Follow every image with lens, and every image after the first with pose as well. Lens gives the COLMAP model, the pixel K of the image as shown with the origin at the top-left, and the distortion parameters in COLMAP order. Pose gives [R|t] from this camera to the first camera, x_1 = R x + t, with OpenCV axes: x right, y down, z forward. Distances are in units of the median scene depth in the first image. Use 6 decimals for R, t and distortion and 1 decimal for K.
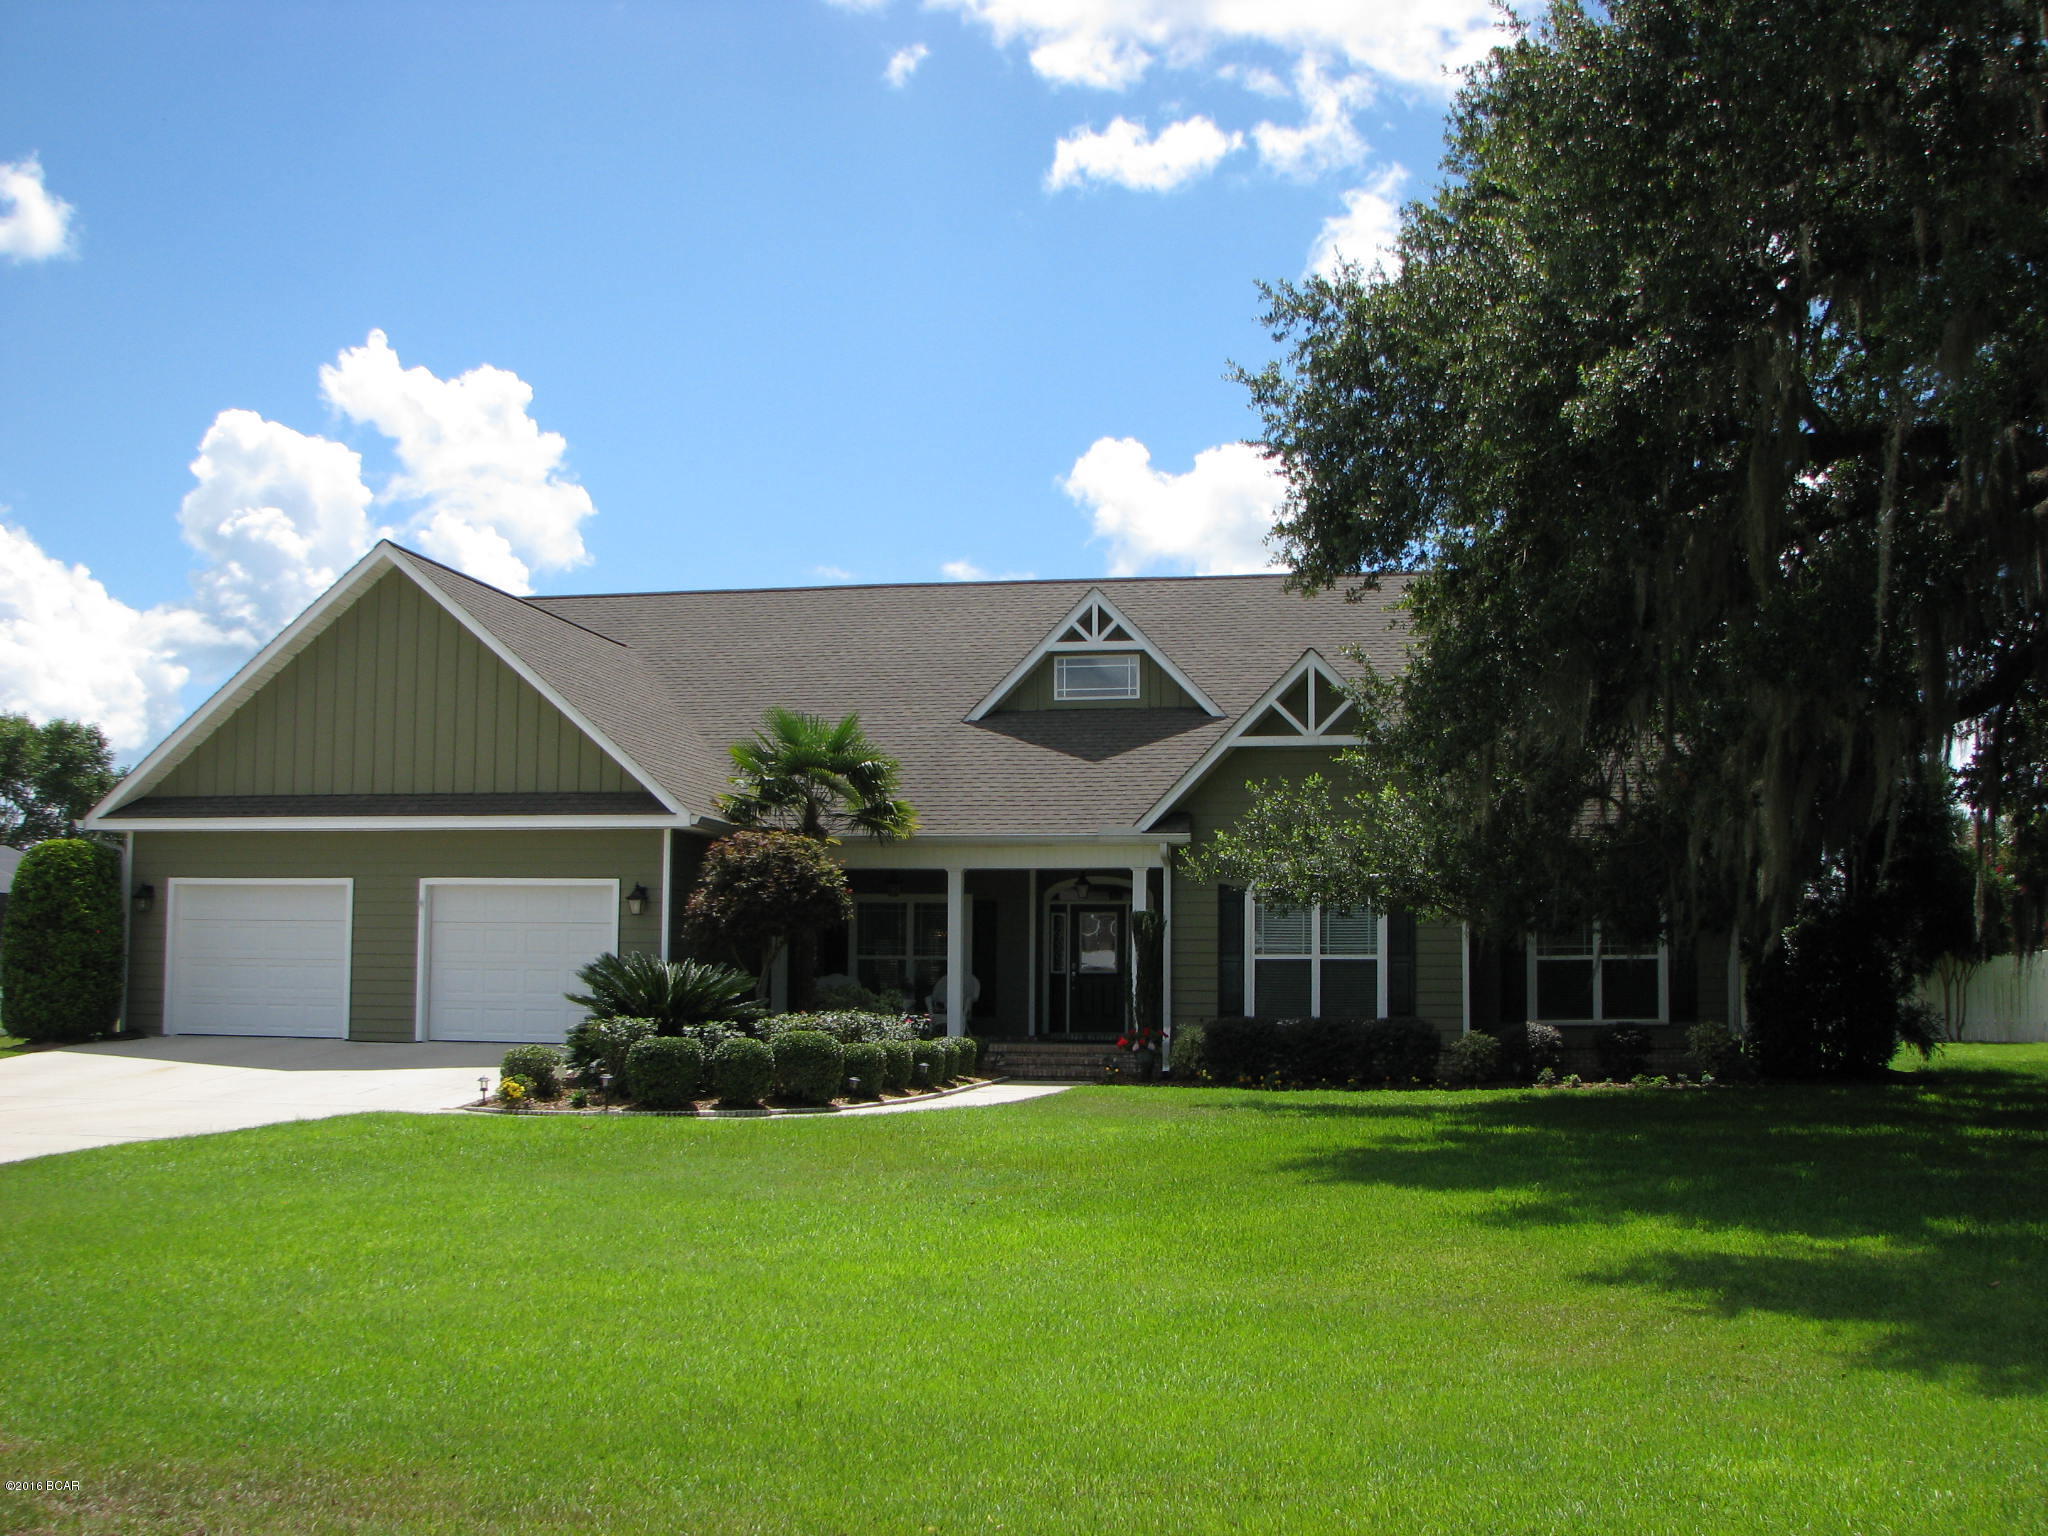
lens RADIAL K [[2222.0, 0, 1041.8], [0, 2222.0, 791.9], [0, 0, 1]] dist [-0.203069, 0.304890]
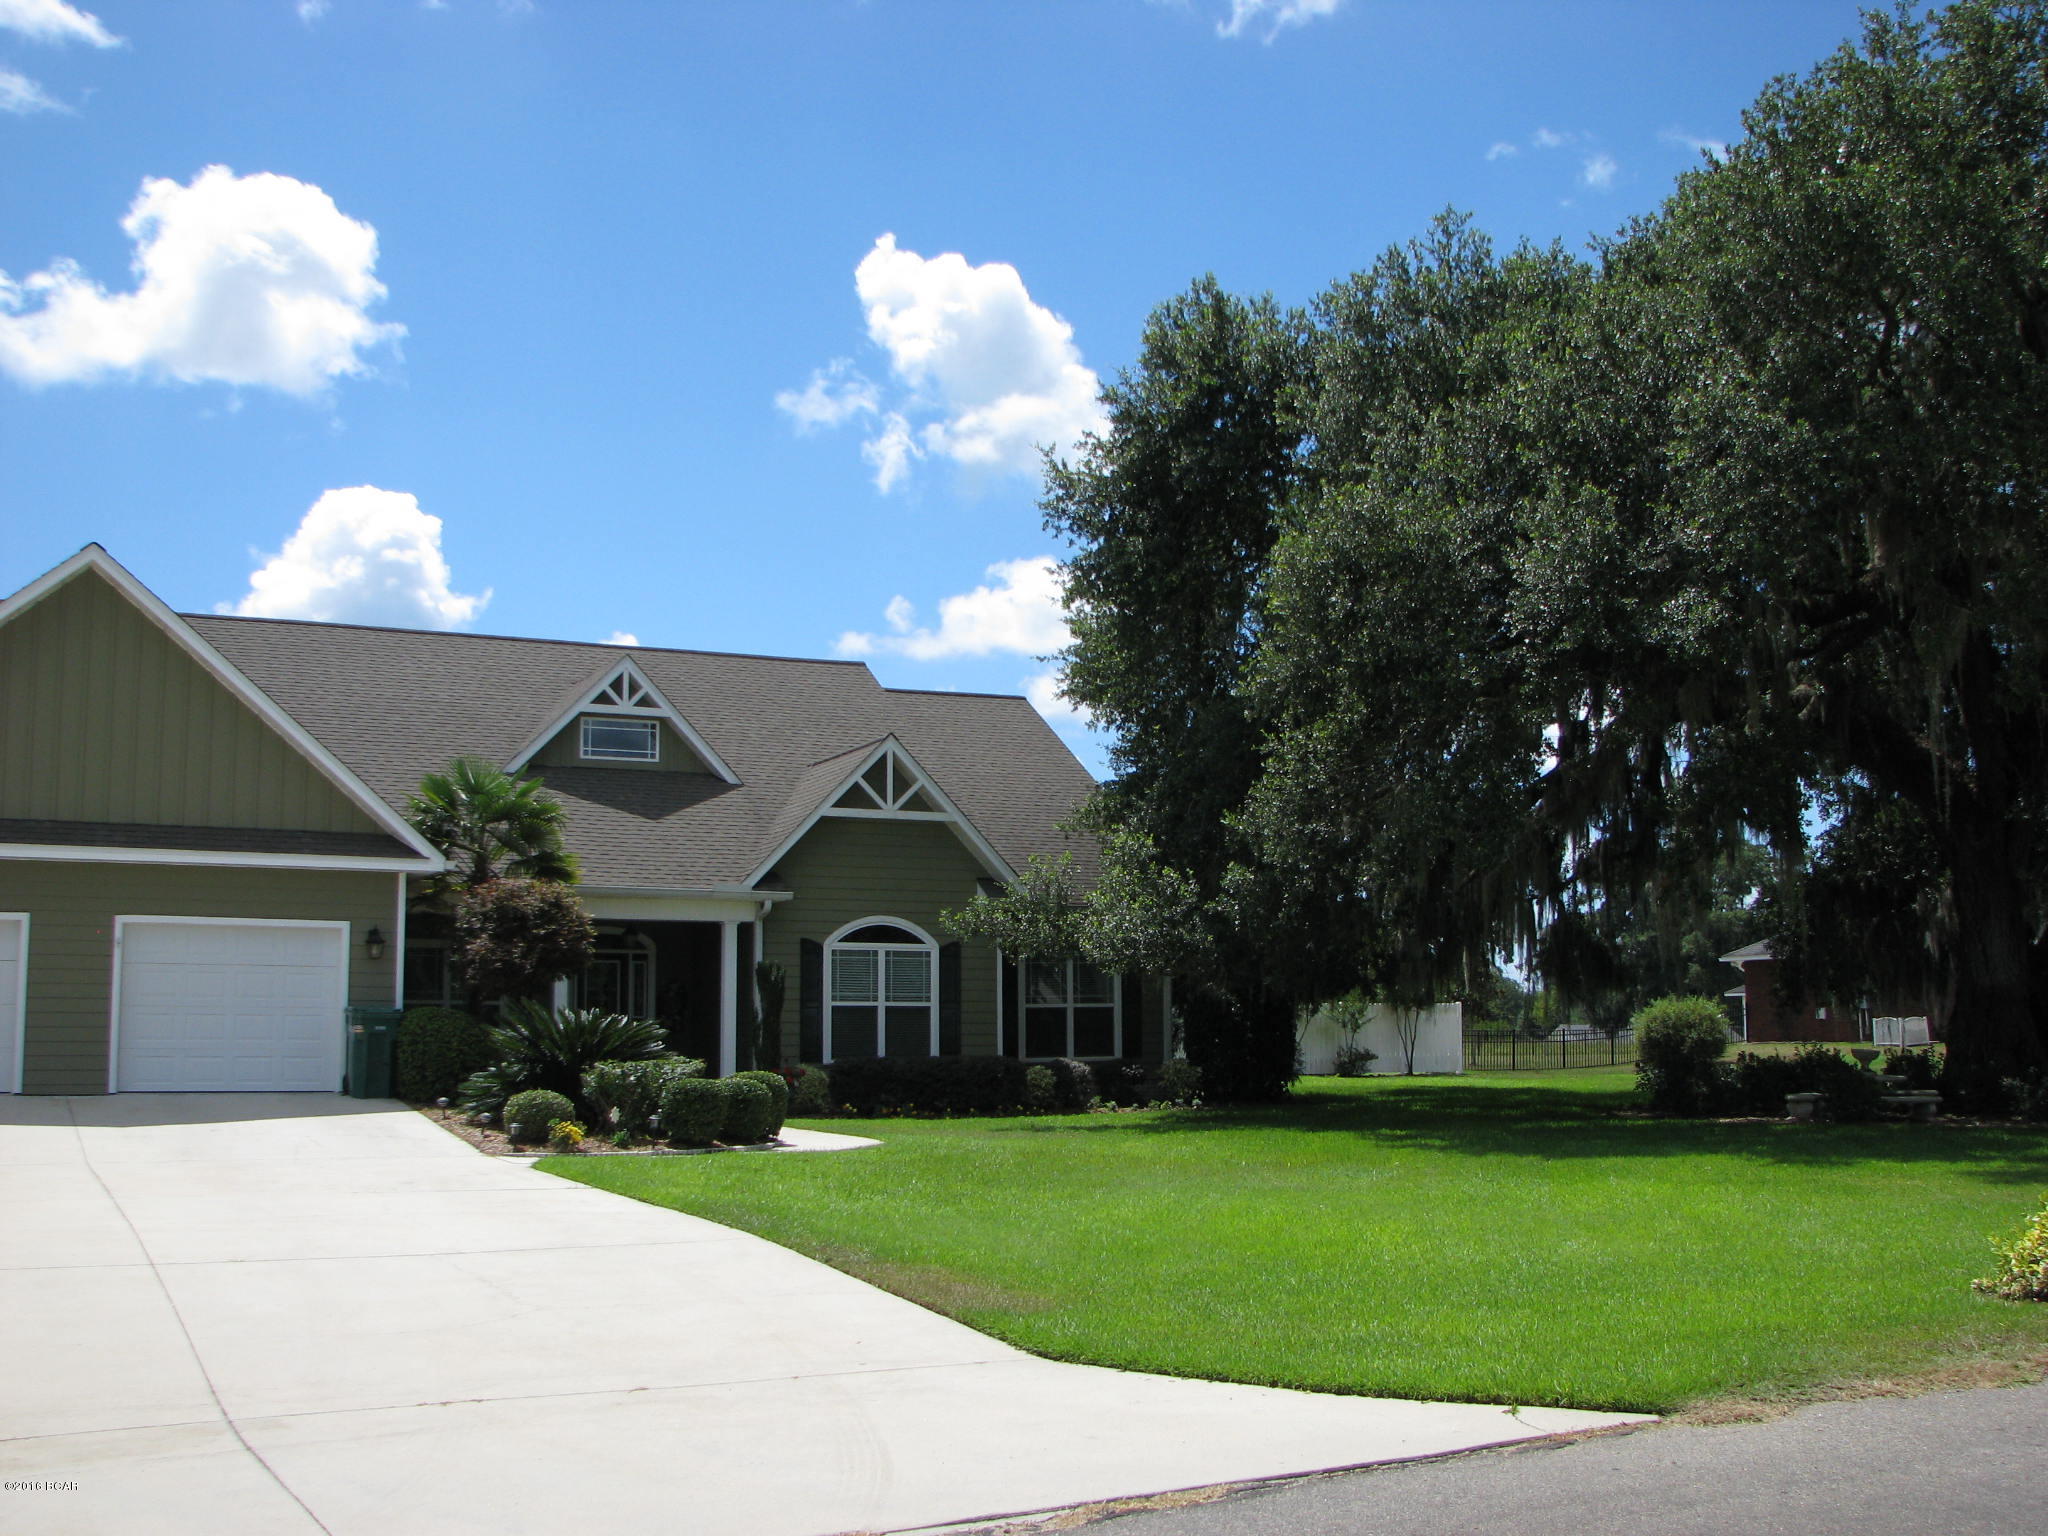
lens RADIAL K [[2212.8, 0, 1050.9], [0, 2212.8, 775.6], [0, 0, 1]] dist [-0.203847, 0.293425]
pose [[0.794044, 0.061385, 0.604753, -0.506378], [-0.043235, 0.998072, -0.044541, 0.004027], [-0.606321, 0.009221, 0.795166, 0.042950]]
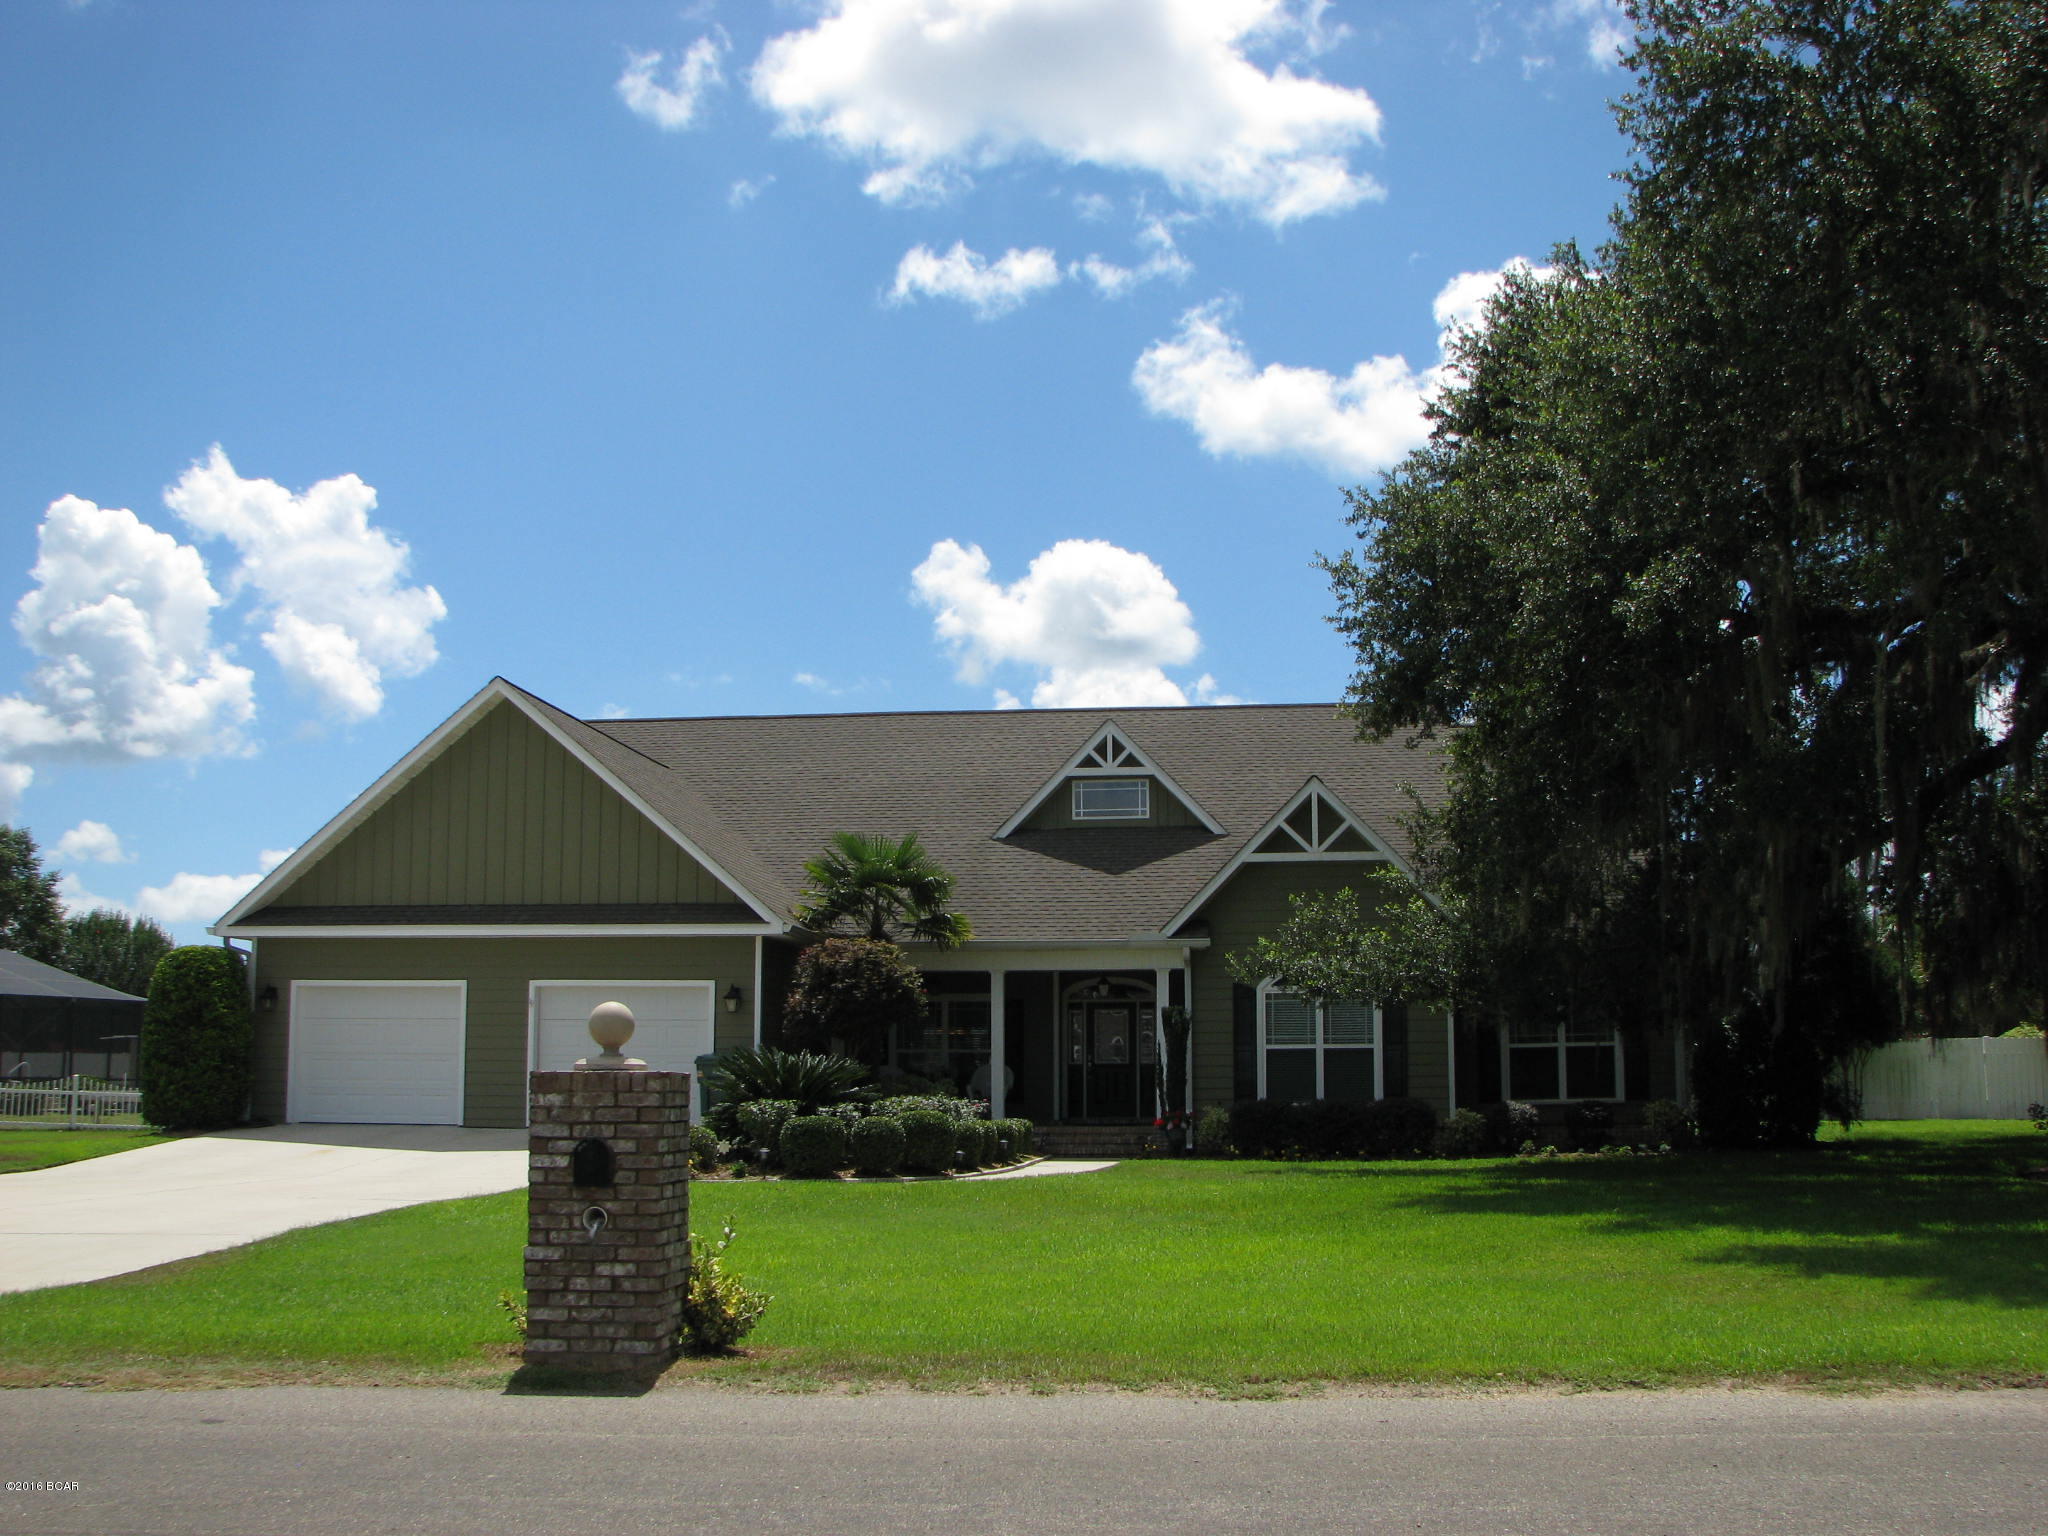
lens RADIAL K [[2222.0, 0, 1041.8], [0, 2222.0, 791.9], [0, 0, 1]] dist [-0.203069, 0.304890]
pose [[0.997888, 0.001057, 0.064951, -0.093914], [0.001945, 0.998933, -0.046149, -0.004165], [-0.064931, 0.046177, 0.996821, -0.132360]]
